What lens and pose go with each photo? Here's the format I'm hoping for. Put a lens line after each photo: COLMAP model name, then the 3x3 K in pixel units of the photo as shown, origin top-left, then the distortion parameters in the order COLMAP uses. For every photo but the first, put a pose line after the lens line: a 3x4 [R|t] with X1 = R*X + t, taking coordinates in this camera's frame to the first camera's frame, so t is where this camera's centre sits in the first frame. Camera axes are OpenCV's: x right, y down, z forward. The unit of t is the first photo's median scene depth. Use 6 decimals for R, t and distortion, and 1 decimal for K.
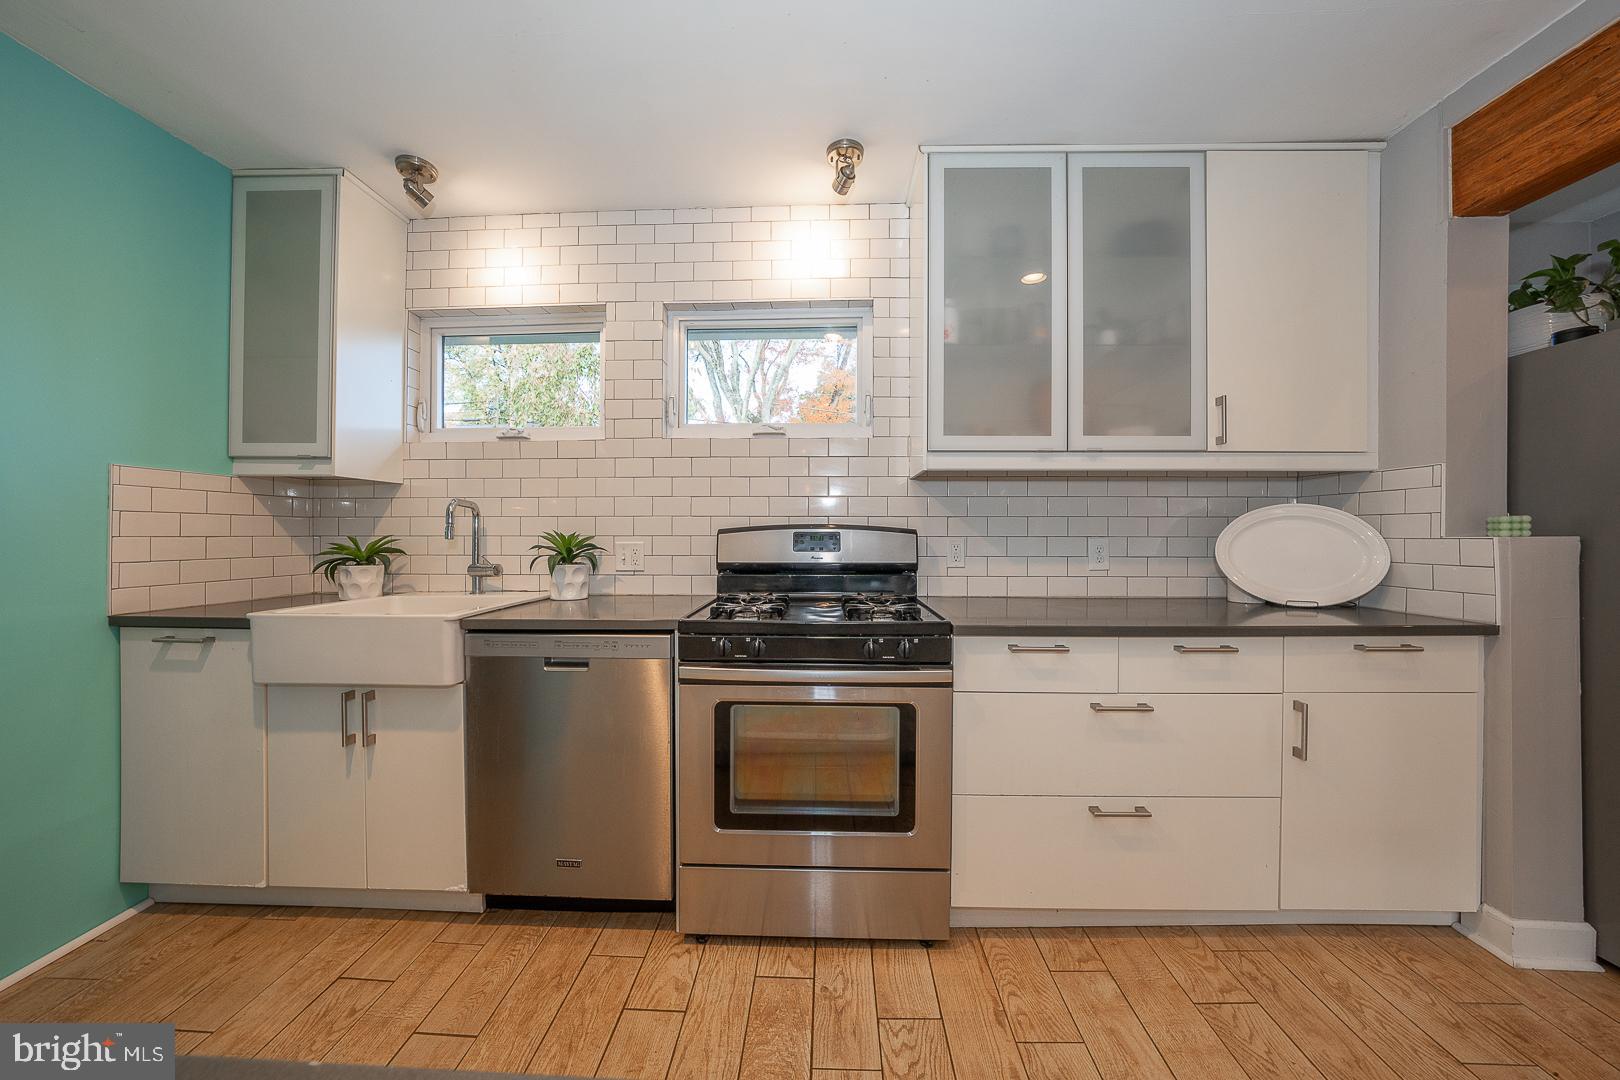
lens RADIAL K [[553.8, 0, 802.4], [0, 553.8, 531.2], [0, 0, 1]] dist [-0.016900, 0.001070]
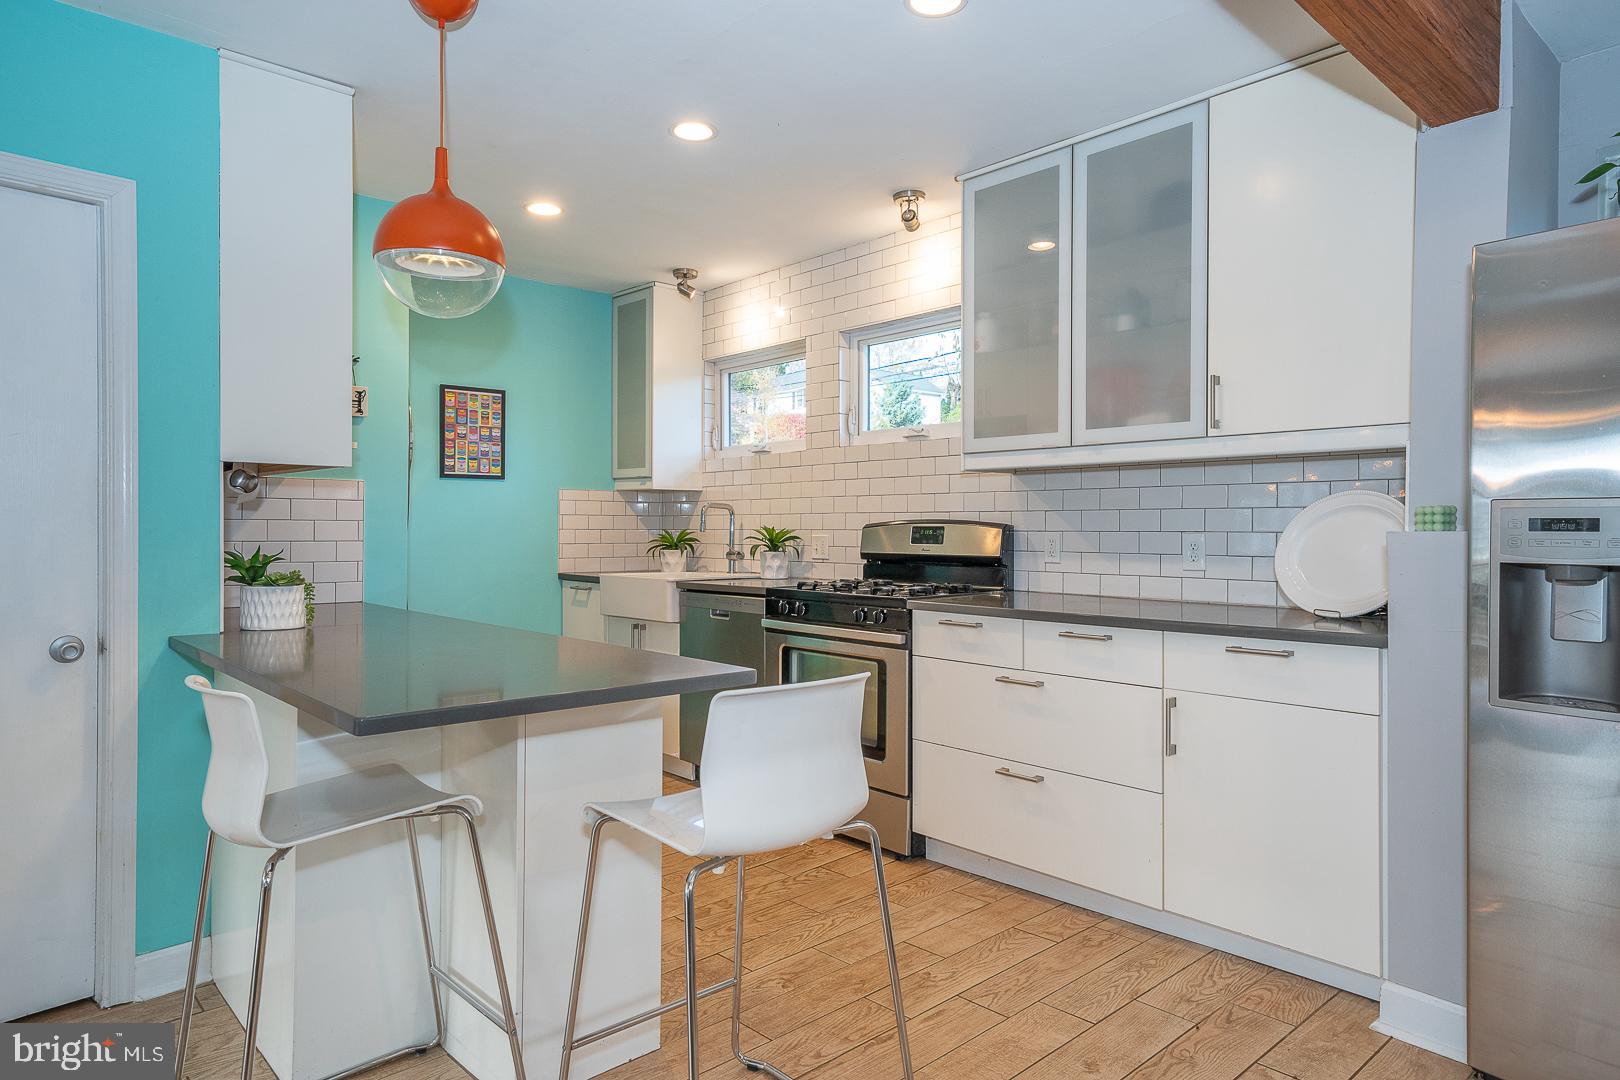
lens RADIAL K [[956.7, 0, 818.1], [0, 956.7, 529.5], [0, 0, 1]] dist [0.051408, -0.001155]
pose [[0.708621, 0.001982, -0.705587, 1.323432], [-0.000752, 0.999998, 0.002055, 0.003846], [0.705589, -0.000926, 0.708621, -0.544312]]
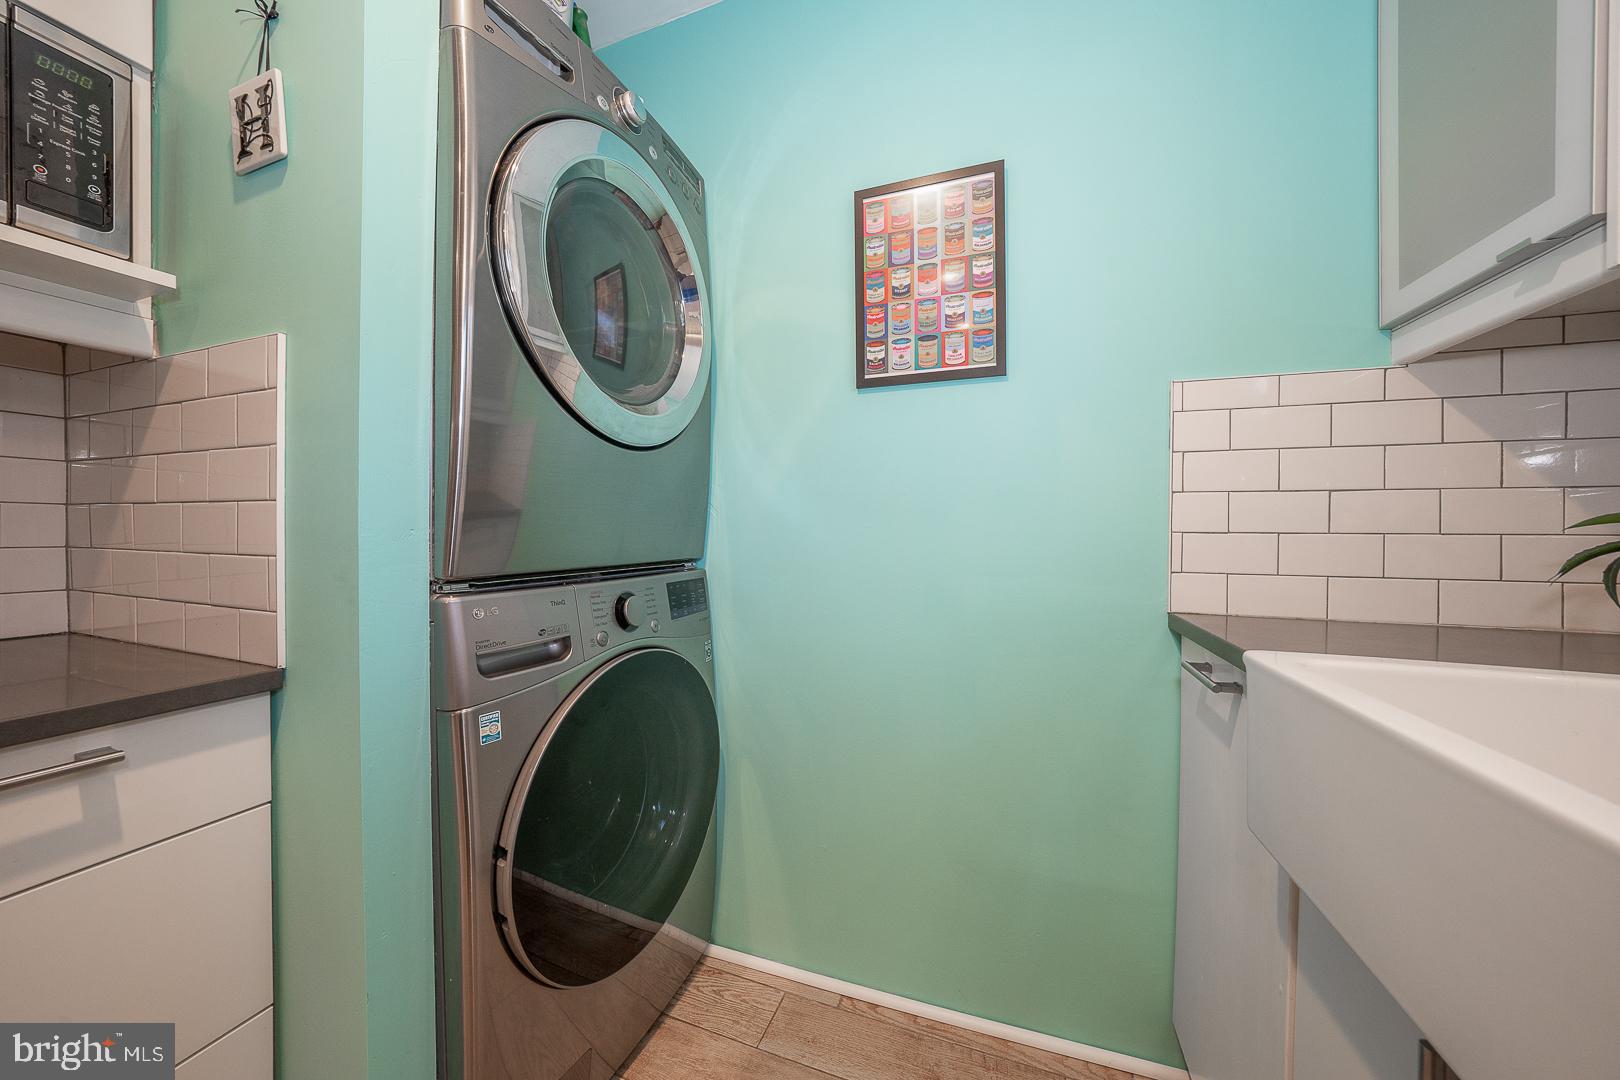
lens RADIAL K [[553.8, 0, 798.6], [0, 553.8, 525.4], [0, 0, 1]] dist [-0.016900, 0.001070]
pose [[-0.308639, -0.008239, -0.951144, -0.428435], [-0.006625, 0.999957, -0.006512, 0.049026], [0.951156, 0.004292, -0.308680, 0.655353]]
